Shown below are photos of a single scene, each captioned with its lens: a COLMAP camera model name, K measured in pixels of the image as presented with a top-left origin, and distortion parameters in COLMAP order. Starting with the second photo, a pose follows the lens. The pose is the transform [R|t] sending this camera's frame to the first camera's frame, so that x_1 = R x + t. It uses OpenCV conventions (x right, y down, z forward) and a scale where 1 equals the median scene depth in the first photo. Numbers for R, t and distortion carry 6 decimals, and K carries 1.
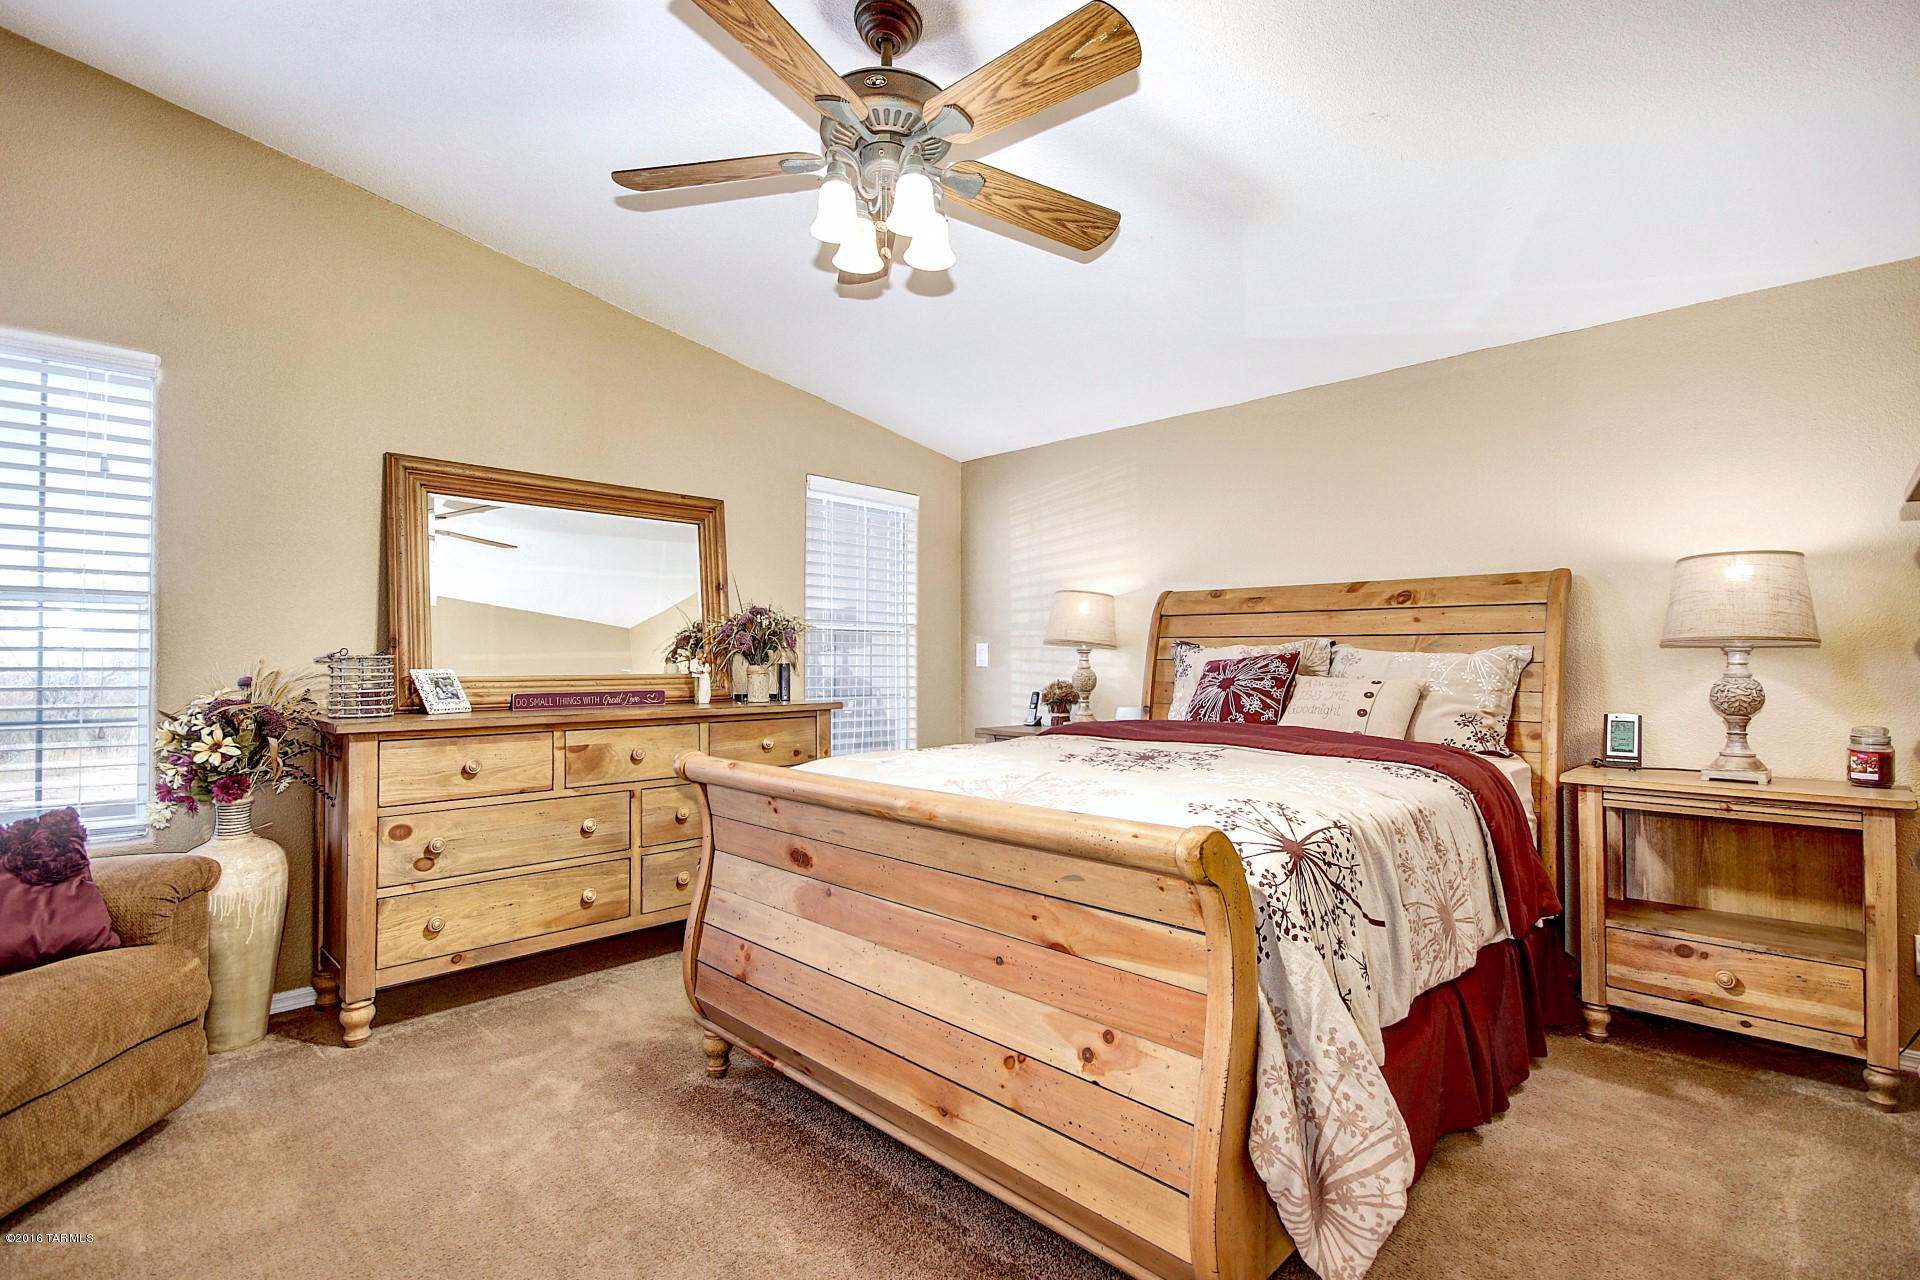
lens RADIAL K [[890.8, 0, 963.4], [0, 890.8, 645.0], [0, 0, 1]] dist [0.002490, -0.000918]
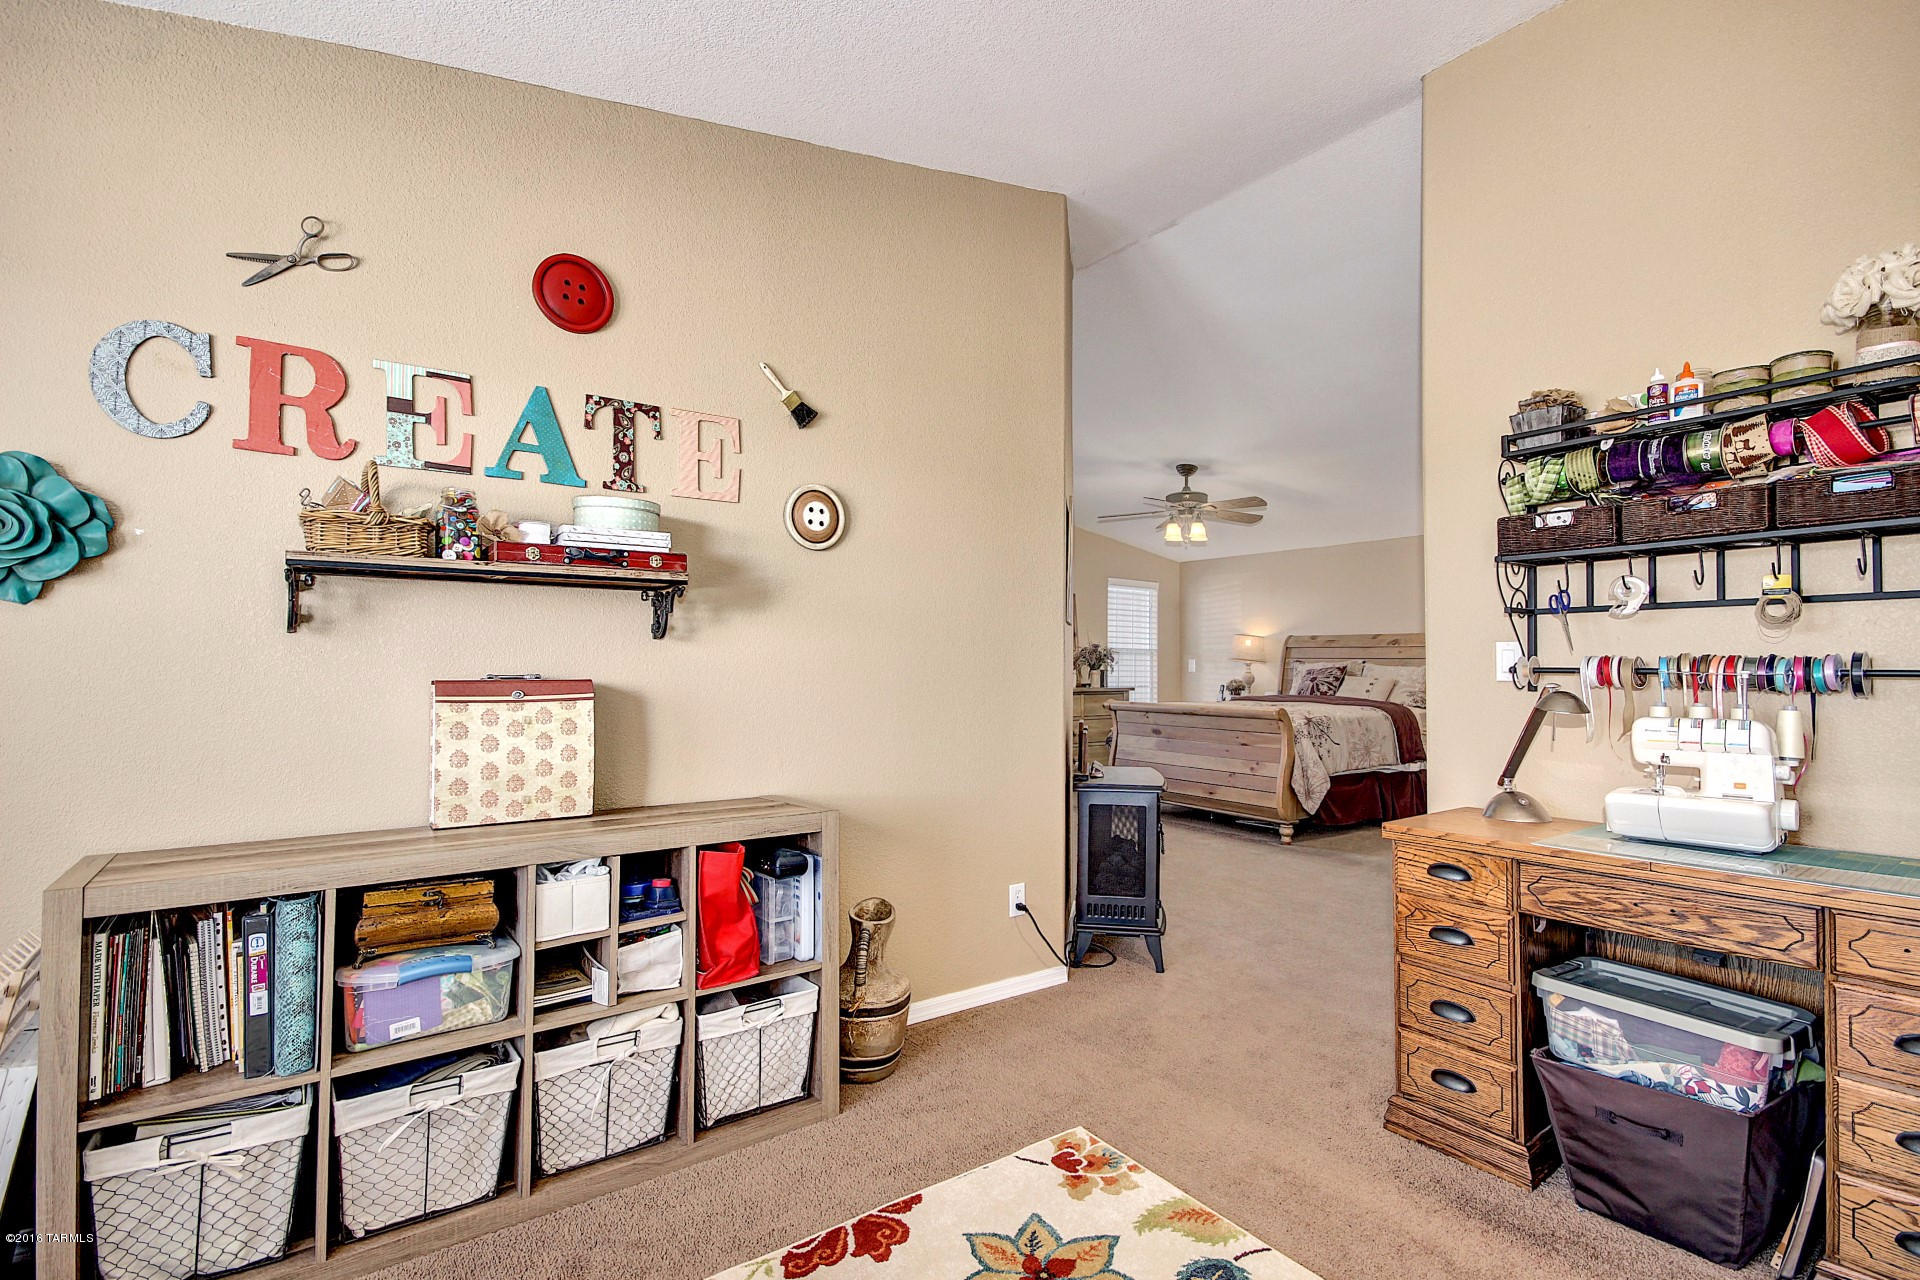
lens RADIAL K [[890.8, 0, 955.5], [0, 890.8, 650.7], [0, 0, 1]] dist [0.002490, -0.000918]
pose [[0.984419, 0.000006, -0.175841, -0.221234], [0.000233, 0.999999, 0.001338, -0.035690], [0.175841, -0.001358, 0.984418, -1.499533]]
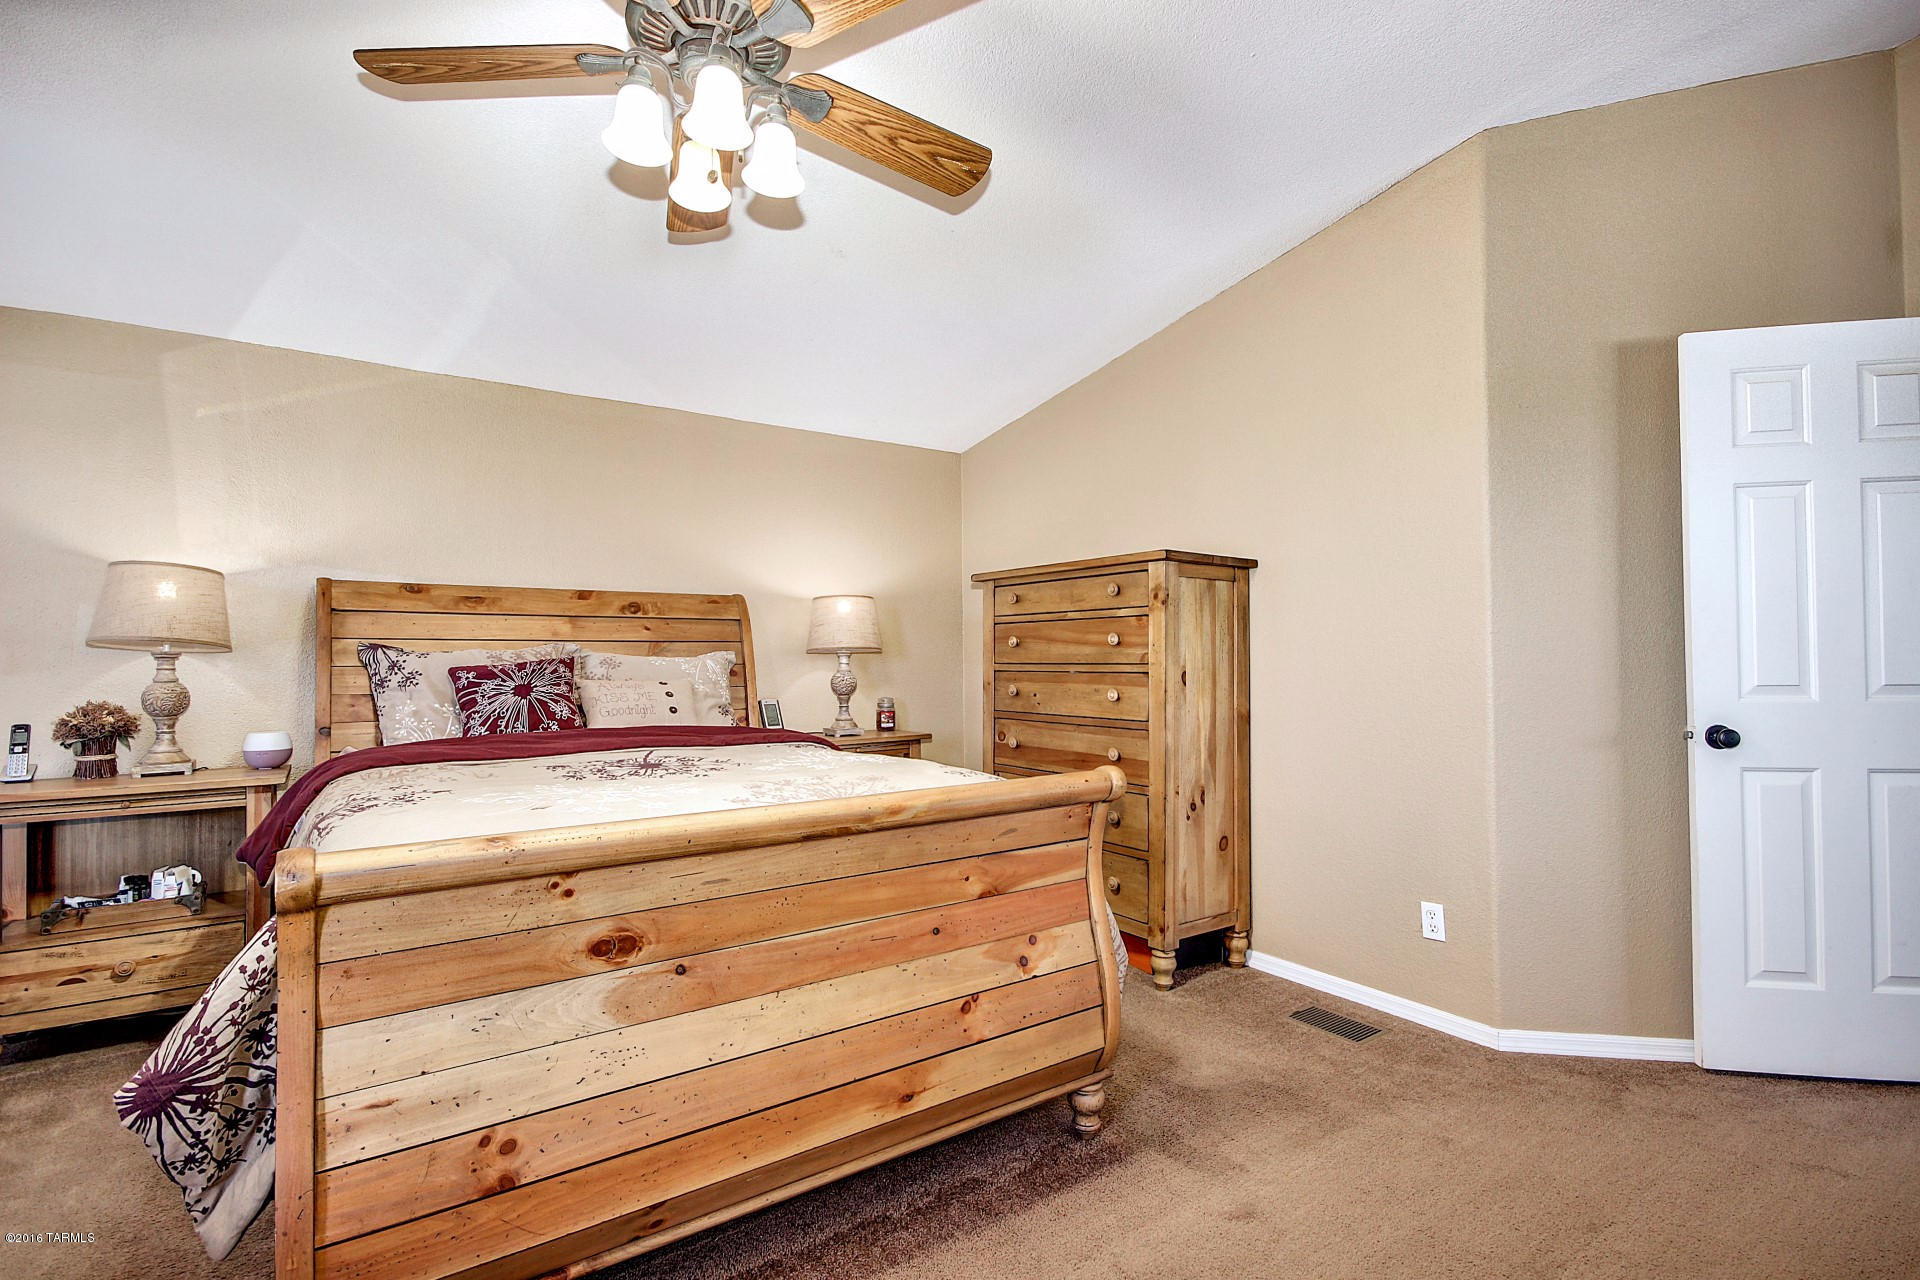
lens RADIAL K [[890.8, 0, 957.2], [0, 890.8, 643.1], [0, 0, 1]] dist [0.002490, -0.000918]
pose [[0.183014, 0.014938, 0.982997, -0.558419], [-0.006810, 0.999880, -0.013927, 0.003847], [-0.983087, -0.004145, 0.183094, 0.404801]]
